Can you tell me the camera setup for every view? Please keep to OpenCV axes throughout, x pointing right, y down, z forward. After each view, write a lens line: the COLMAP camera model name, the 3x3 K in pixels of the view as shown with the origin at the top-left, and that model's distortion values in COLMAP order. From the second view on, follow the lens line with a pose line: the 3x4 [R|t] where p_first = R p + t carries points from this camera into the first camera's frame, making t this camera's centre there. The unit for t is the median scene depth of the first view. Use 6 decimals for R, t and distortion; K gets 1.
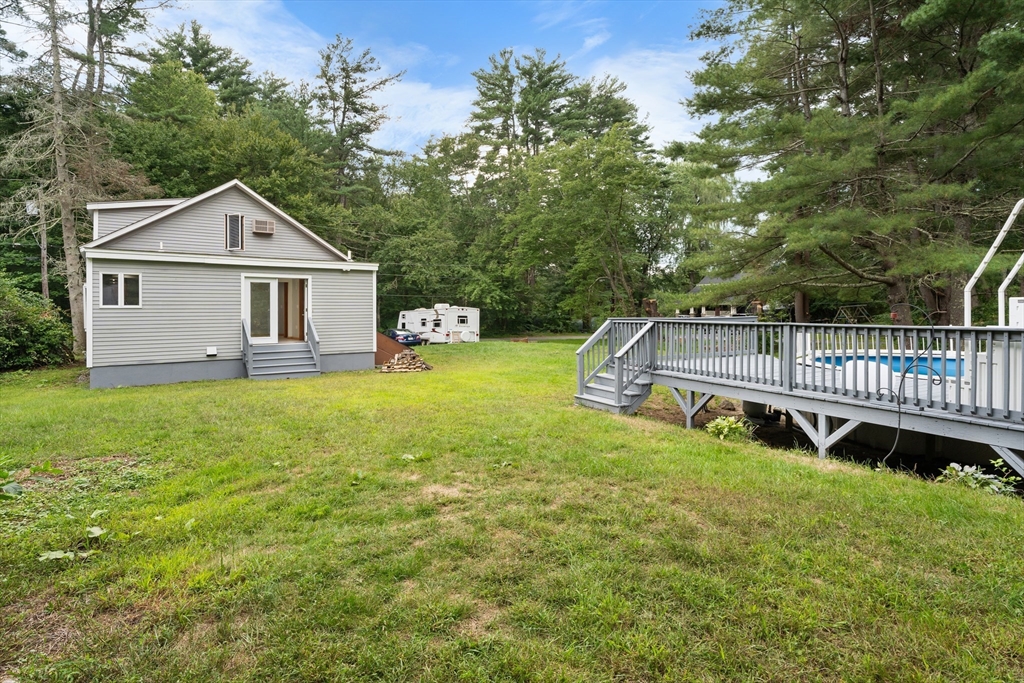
lens RADIAL K [[516.5, 0, 510.9], [0, 516.5, 314.5], [0, 0, 1]] dist [-0.005190, 0.001077]
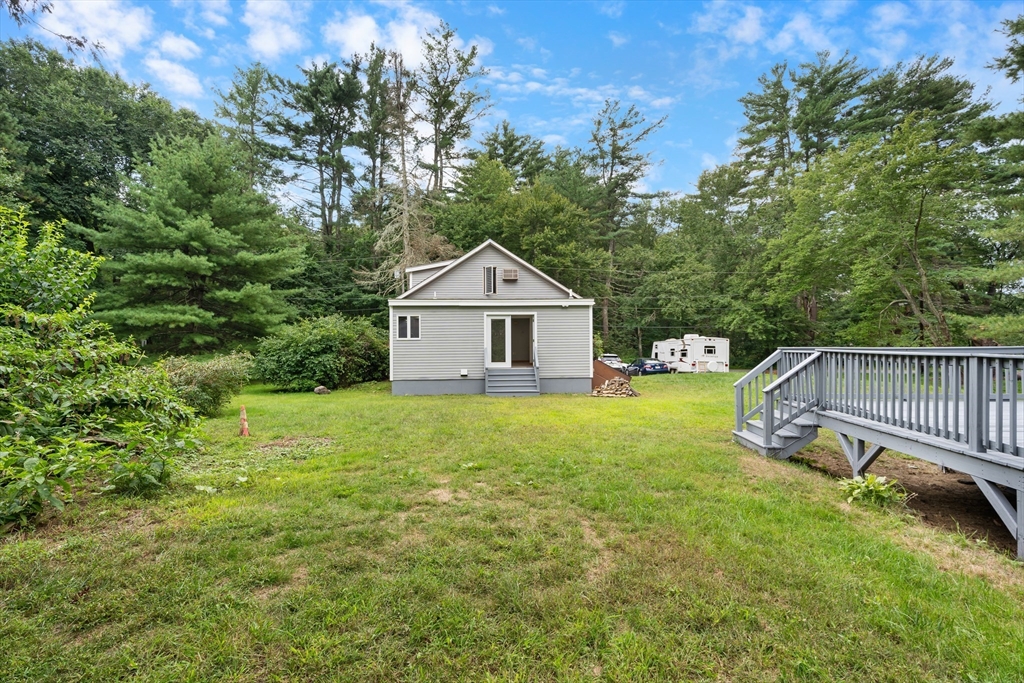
lens RADIAL K [[468.1, 0, 512.4], [0, 468.1, 342.0], [0, 0, 1]] dist [0.001307, -0.000418]
pose [[0.839756, -0.004199, -0.542947, 0.075821], [0.000466, 0.999975, -0.007013, 0.001011], [0.542963, 0.005636, 0.839737, 0.027083]]
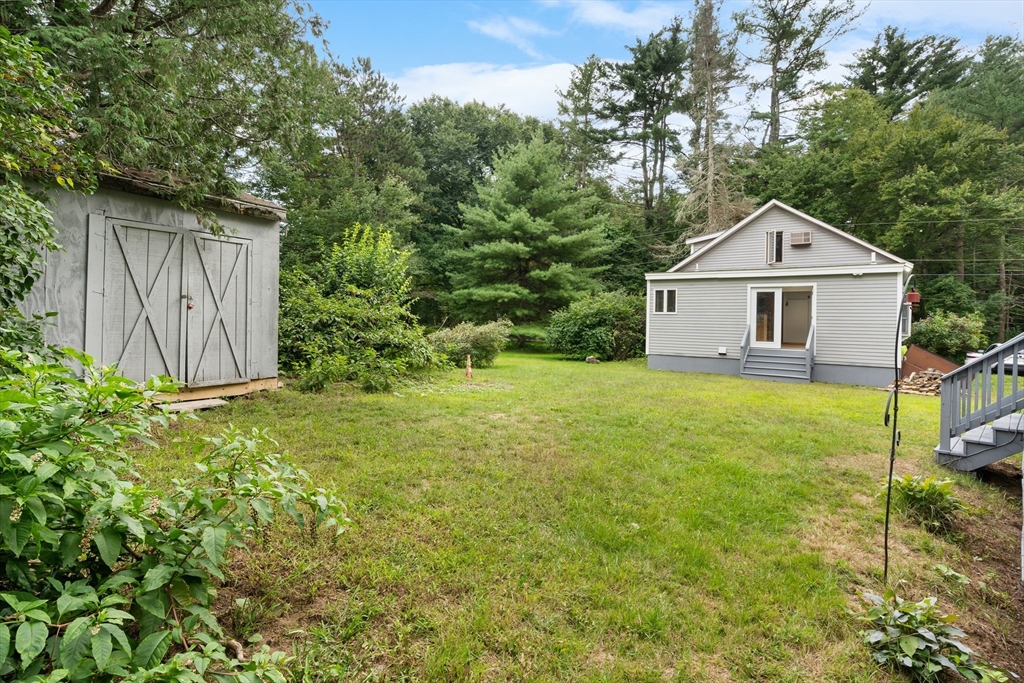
lens RADIAL K [[516.5, 0, 508.6], [0, 516.5, 322.4], [0, 0, 1]] dist [-0.005190, 0.001077]
pose [[0.294675, 0.013602, -0.955501, 0.184961], [-0.029531, 0.999551, 0.005122, 0.006233], [0.955141, 0.026707, 0.294944, 0.072504]]
